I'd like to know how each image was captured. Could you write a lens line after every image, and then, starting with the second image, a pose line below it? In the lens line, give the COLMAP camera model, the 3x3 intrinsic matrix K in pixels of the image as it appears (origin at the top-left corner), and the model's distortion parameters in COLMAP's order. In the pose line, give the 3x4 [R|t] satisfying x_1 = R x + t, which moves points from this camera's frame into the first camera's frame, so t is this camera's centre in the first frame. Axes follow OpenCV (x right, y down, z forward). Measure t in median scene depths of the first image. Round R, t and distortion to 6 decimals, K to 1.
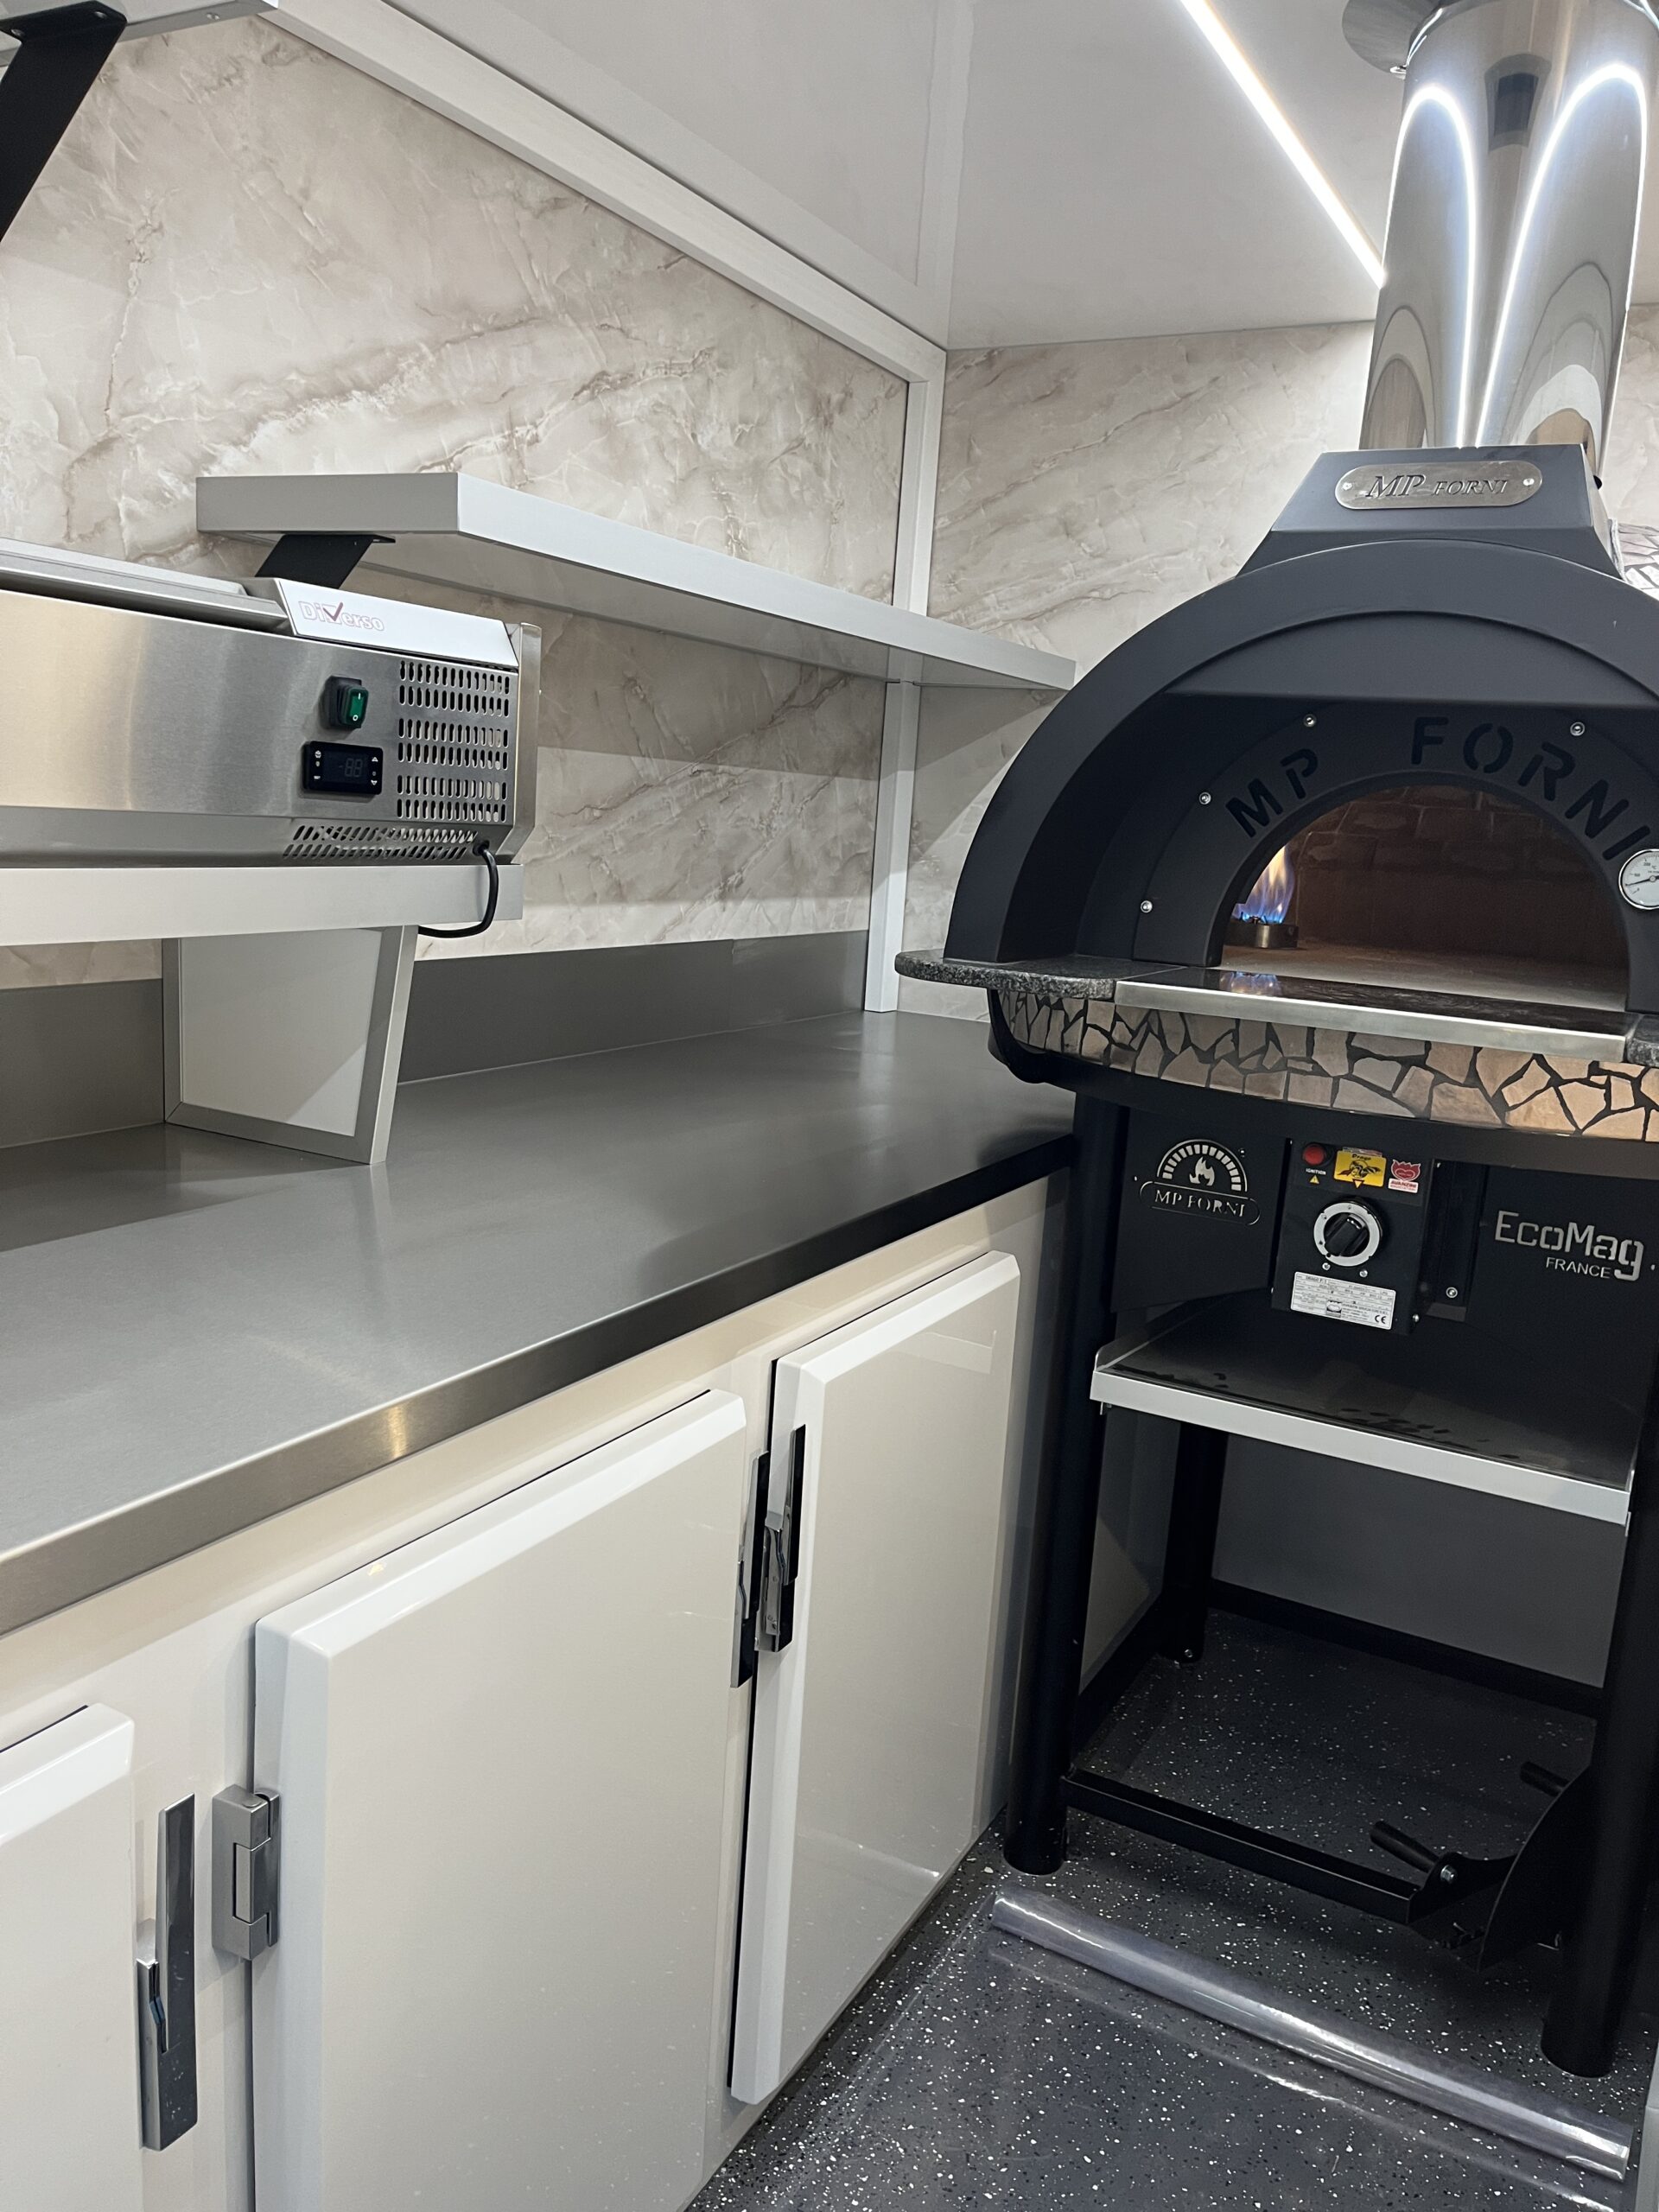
lens RADIAL K [[1682.0, 0, 844.8], [0, 1682.0, 1119.0], [0, 0, 1]] dist [0.063526, -0.056917]
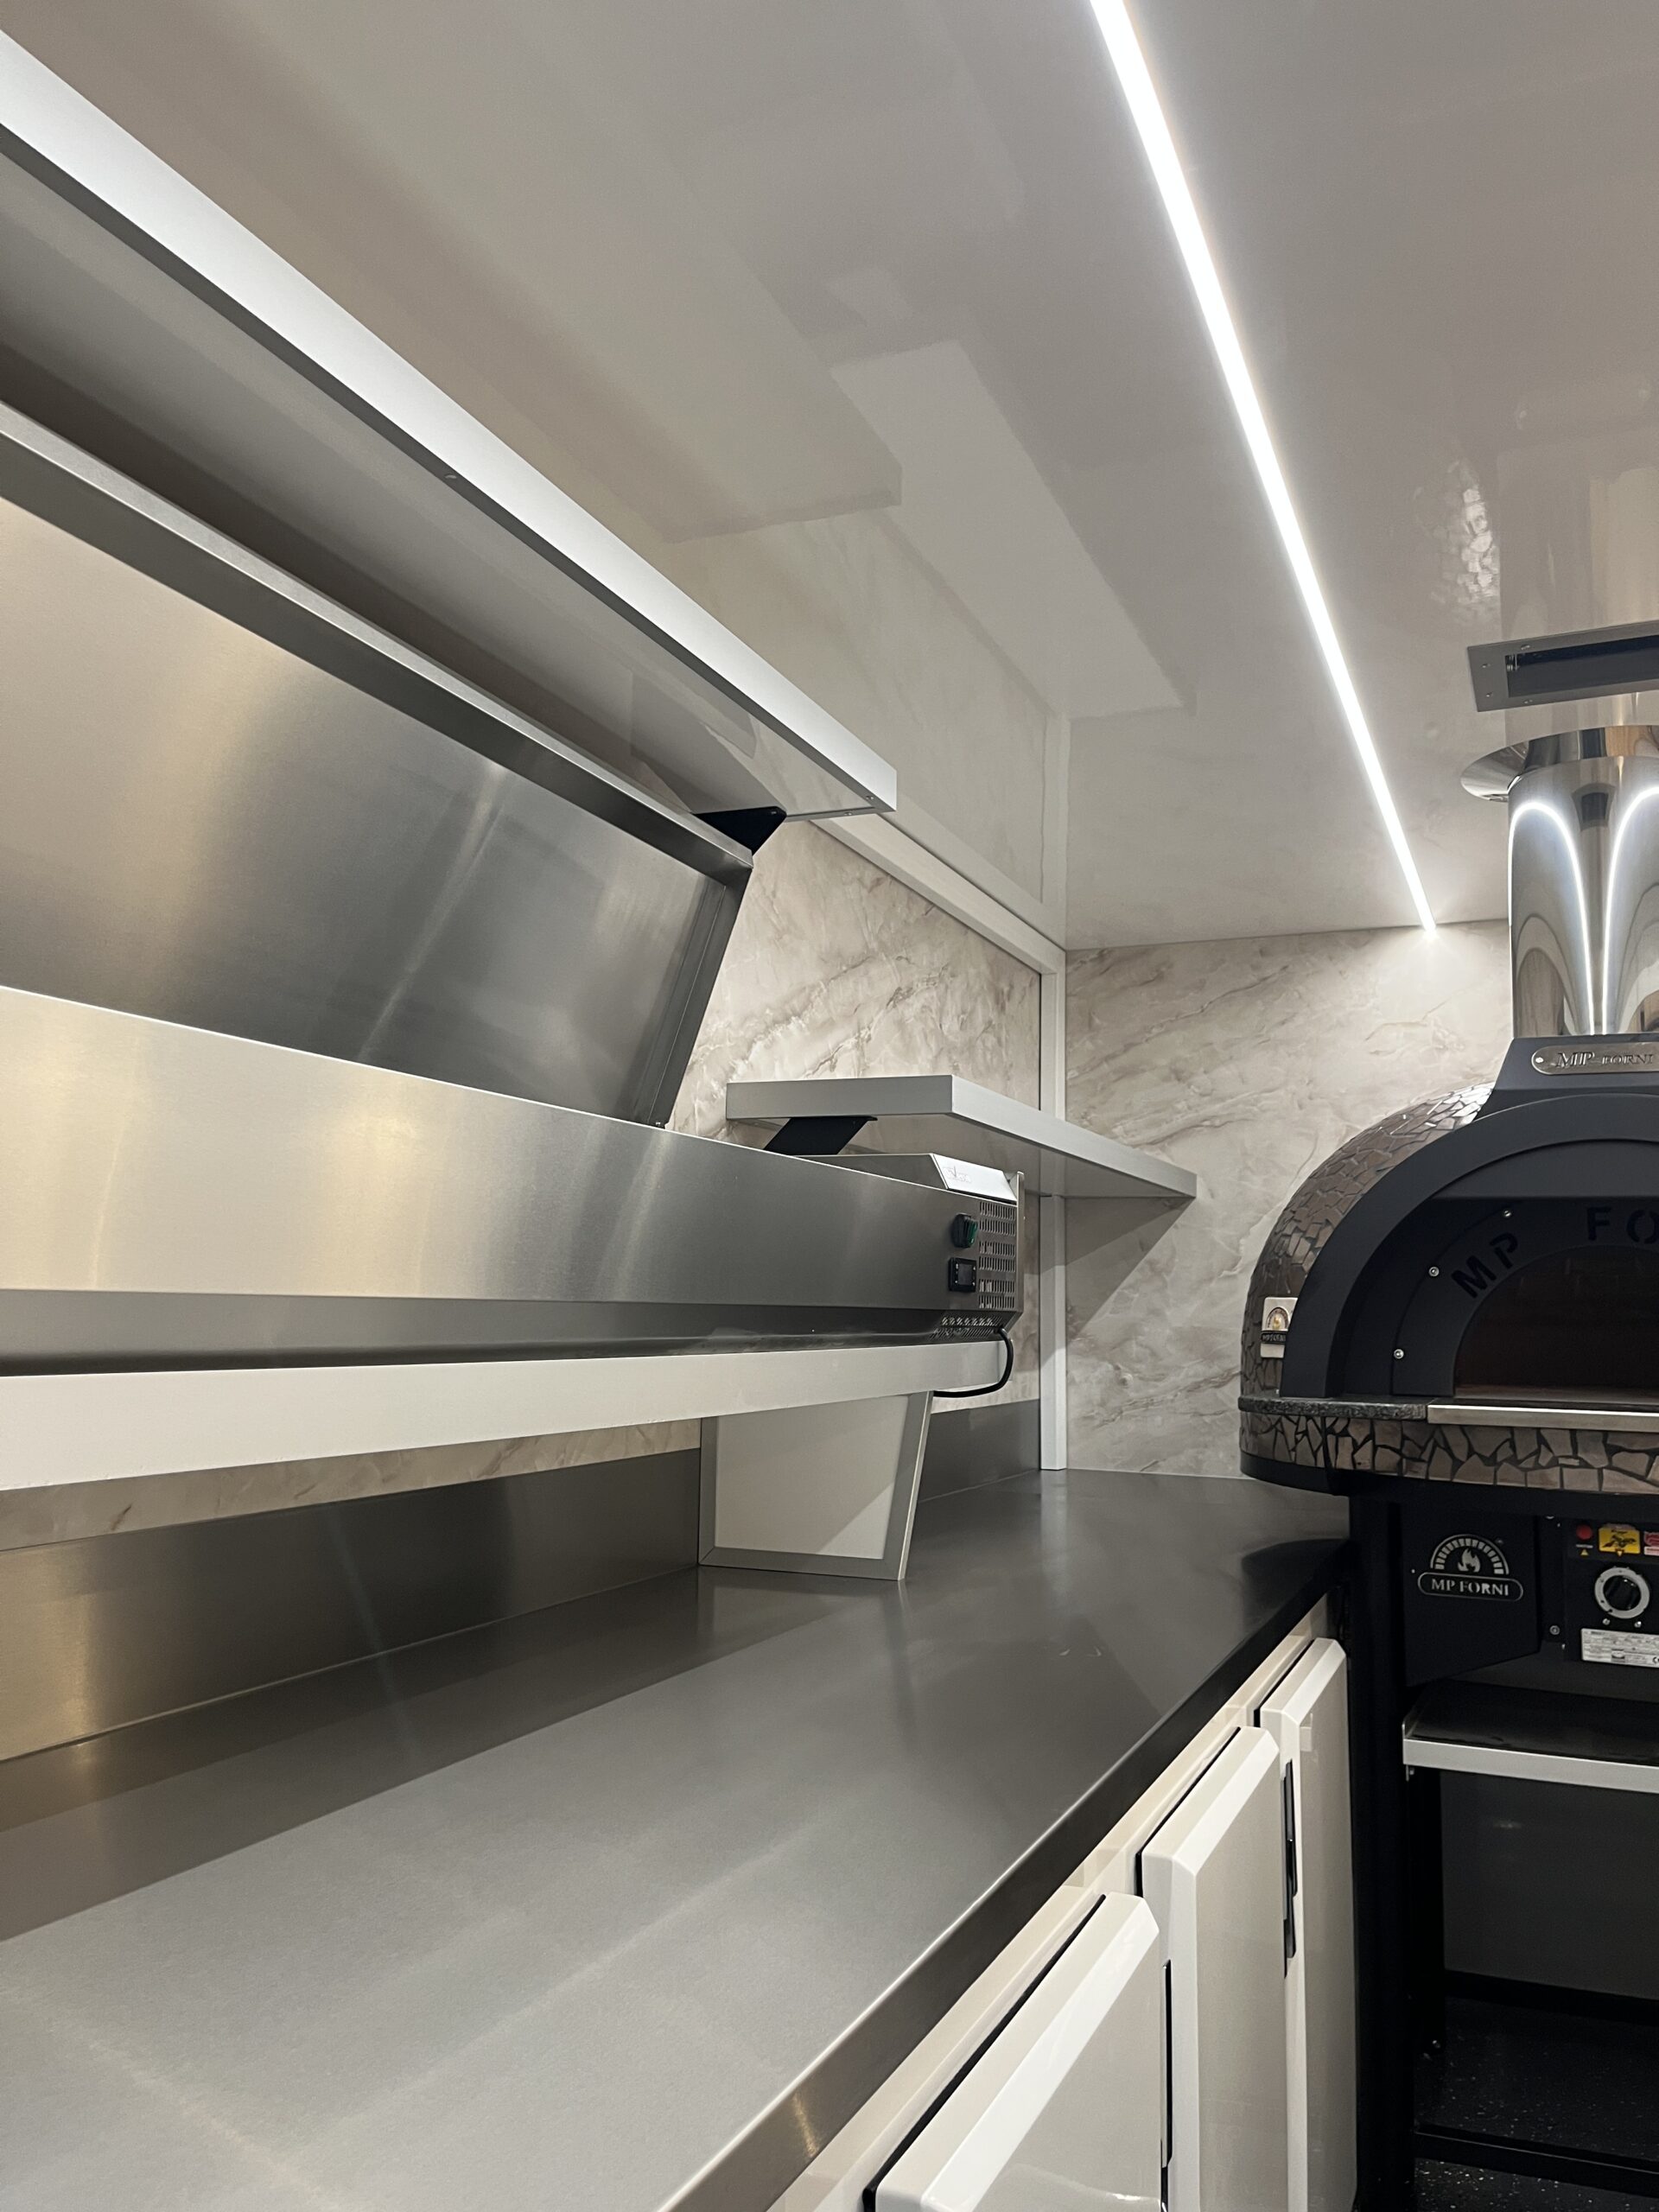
lens RADIAL K [[1682.0, 0, 844.8], [0, 1682.0, 1119.0], [0, 0, 1]] dist [0.063526, -0.056917]
pose [[0.994753, -0.041954, 0.093304, -0.378201], [0.067309, 0.955235, -0.288089, 0.053137], [-0.077040, 0.292857, 0.953047, -0.294557]]
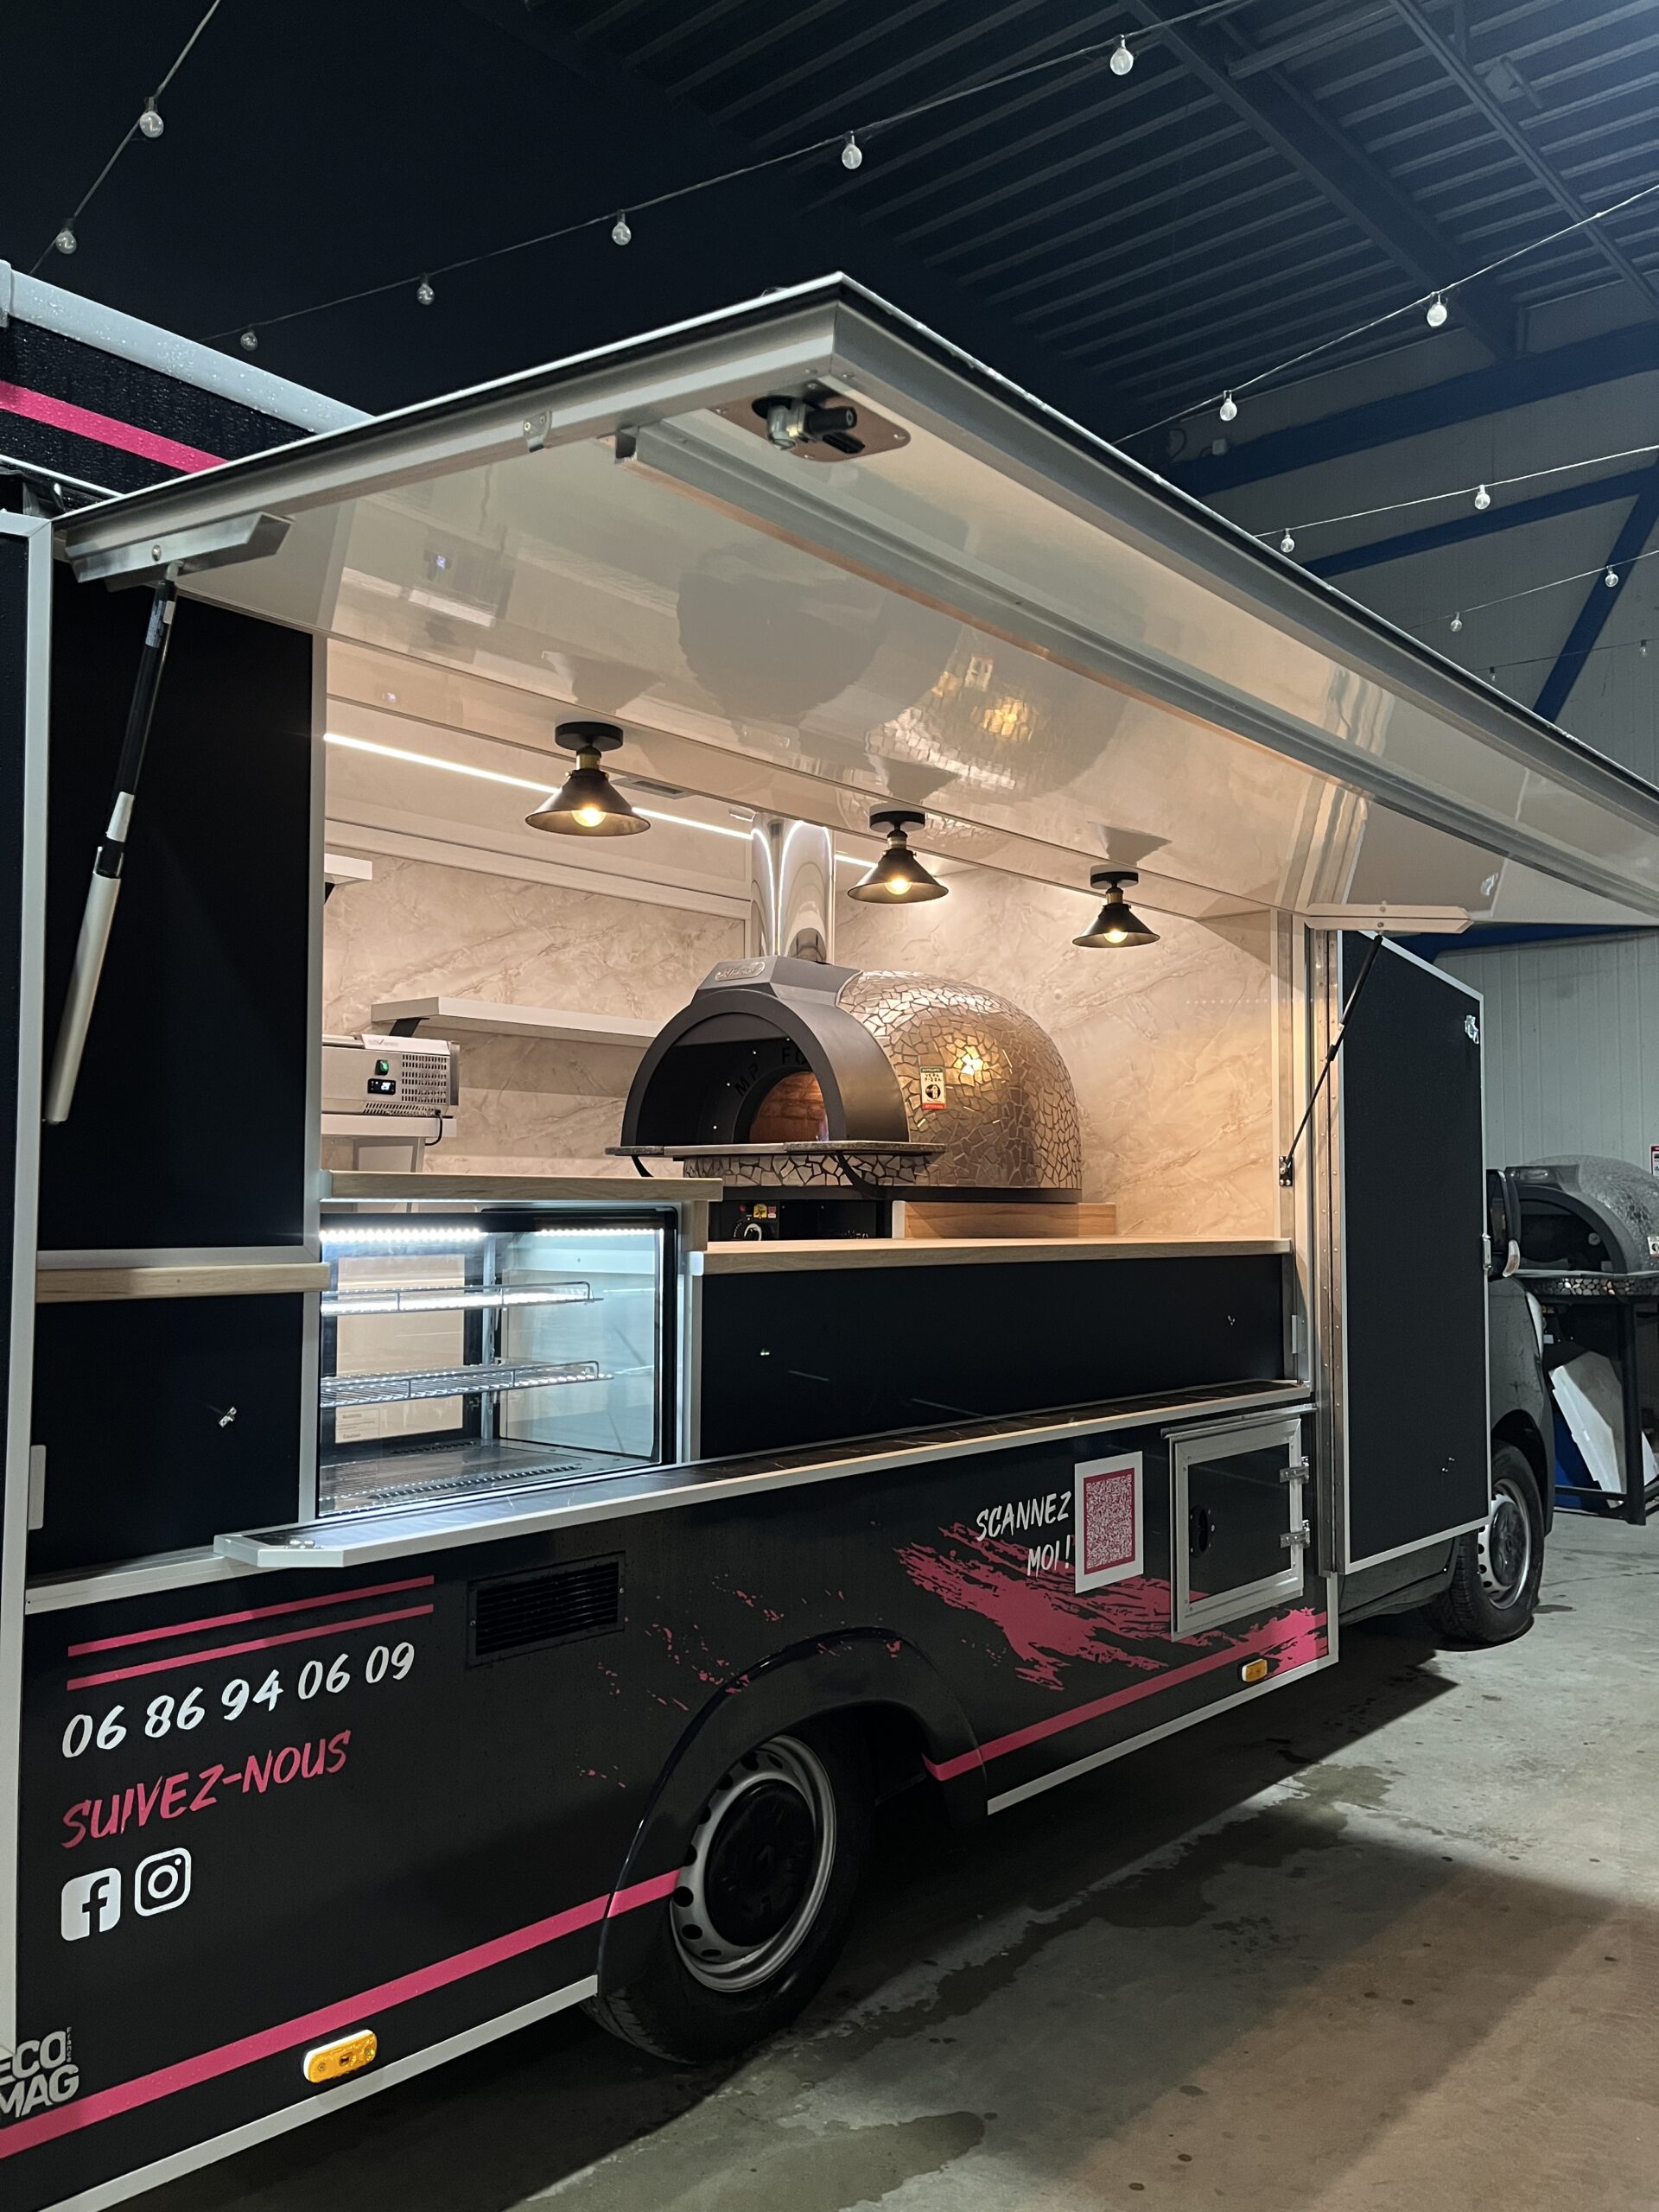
lens RADIAL K [[1671.2, 0, 829.5], [0, 1671.2, 1106.0], [0, 0, 1]] dist [0.062666, -0.004296]
pose [[0.969073, -0.078542, -0.233940, 0.959650], [0.017780, 0.967757, -0.251258, 0.488993], [0.246132, 0.239328, 0.939224, -1.358459]]
